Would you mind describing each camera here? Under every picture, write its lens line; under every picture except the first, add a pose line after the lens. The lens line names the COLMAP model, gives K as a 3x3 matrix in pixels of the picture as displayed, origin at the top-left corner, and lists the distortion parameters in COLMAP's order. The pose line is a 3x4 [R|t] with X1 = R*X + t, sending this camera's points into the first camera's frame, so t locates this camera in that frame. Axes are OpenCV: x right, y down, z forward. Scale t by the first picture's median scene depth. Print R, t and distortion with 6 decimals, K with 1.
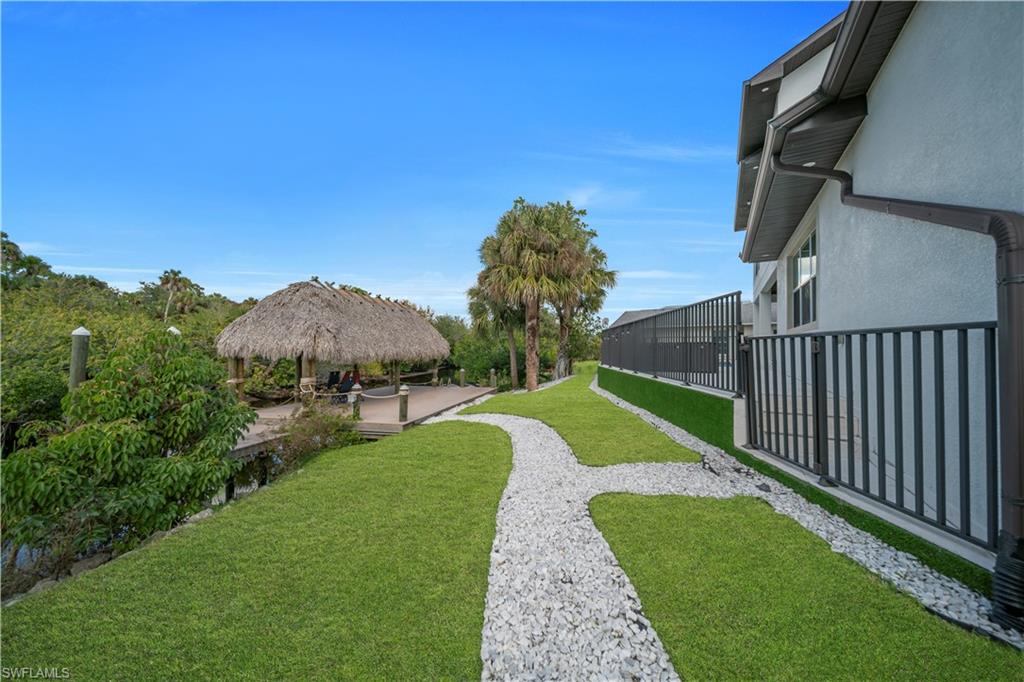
lens RADIAL K [[353.9, 0, 513.3], [0, 353.9, 347.3], [0, 0, 1]] dist [-0.001761, -0.000255]
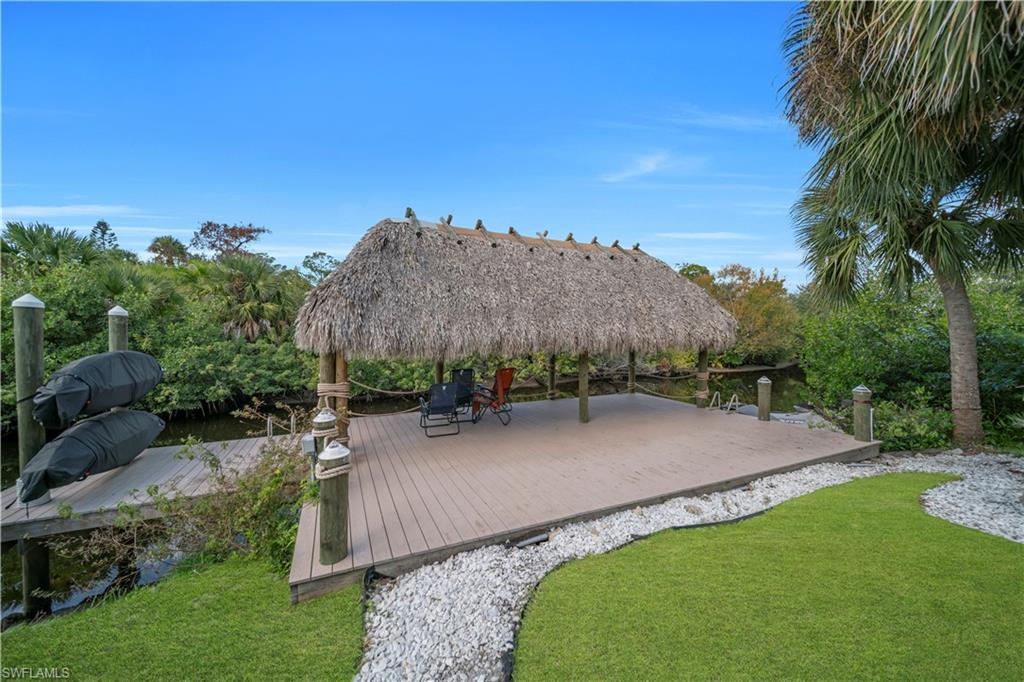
lens RADIAL K [[353.9, 0, 513.3], [0, 353.9, 347.3], [0, 0, 1]] dist [-0.001761, -0.000255]
pose [[0.592903, 0.027882, -0.804791, 0.018120], [0.007130, 0.999179, 0.039869, 0.005289], [0.805243, -0.029376, 0.592217, 0.487873]]
